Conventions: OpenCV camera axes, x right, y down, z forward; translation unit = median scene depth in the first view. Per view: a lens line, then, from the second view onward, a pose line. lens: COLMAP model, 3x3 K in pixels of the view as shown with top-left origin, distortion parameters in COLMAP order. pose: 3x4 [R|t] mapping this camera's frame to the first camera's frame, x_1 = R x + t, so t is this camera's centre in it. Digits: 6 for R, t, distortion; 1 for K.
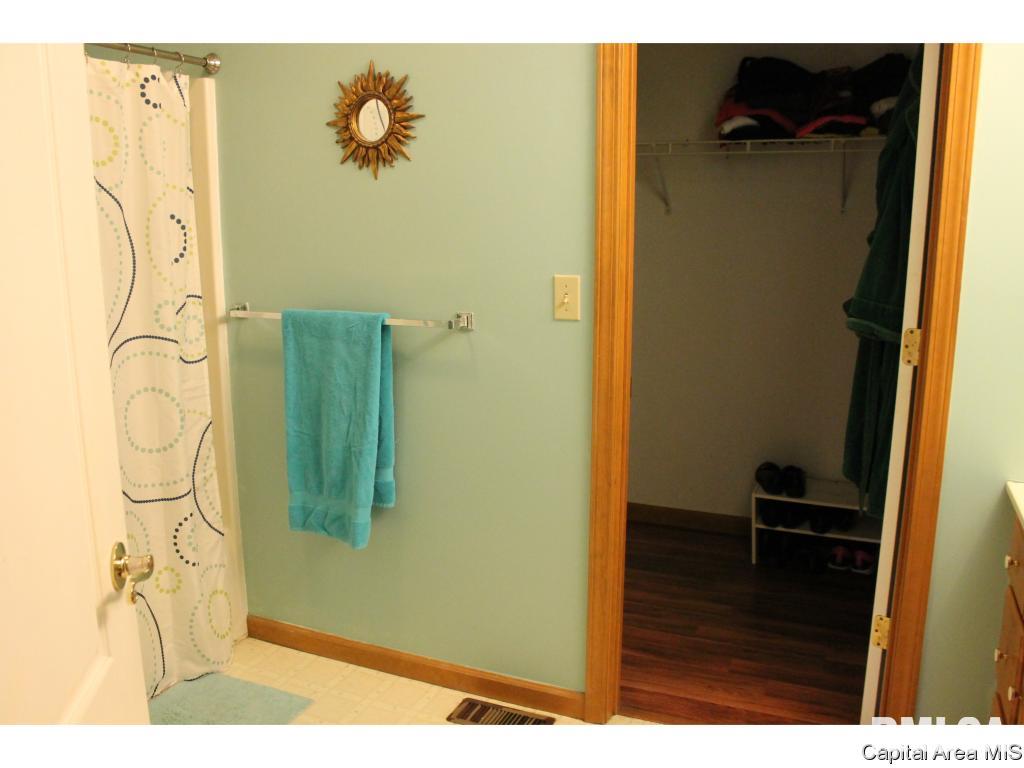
lens RADIAL K [[864.7, 0, 512.0], [0, 864.7, 384.0], [0, 0, 1]] dist [-0.155489, 0.104582]
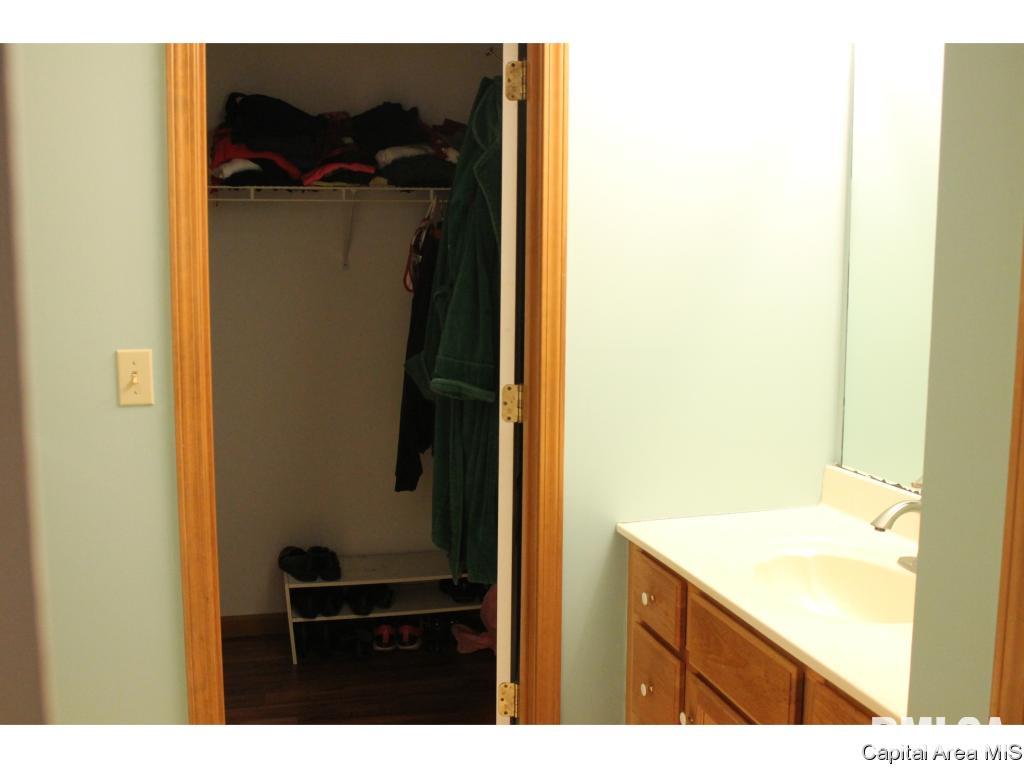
lens RADIAL K [[983.2, 0, 512.0], [0, 983.2, 384.0], [0, 0, 1]] dist [-0.093458, -0.011127]
pose [[0.788403, -0.063459, 0.611877, -0.147950], [0.109250, 0.993297, -0.037752, -0.014626], [-0.605380, 0.096611, 0.790051, 0.050357]]
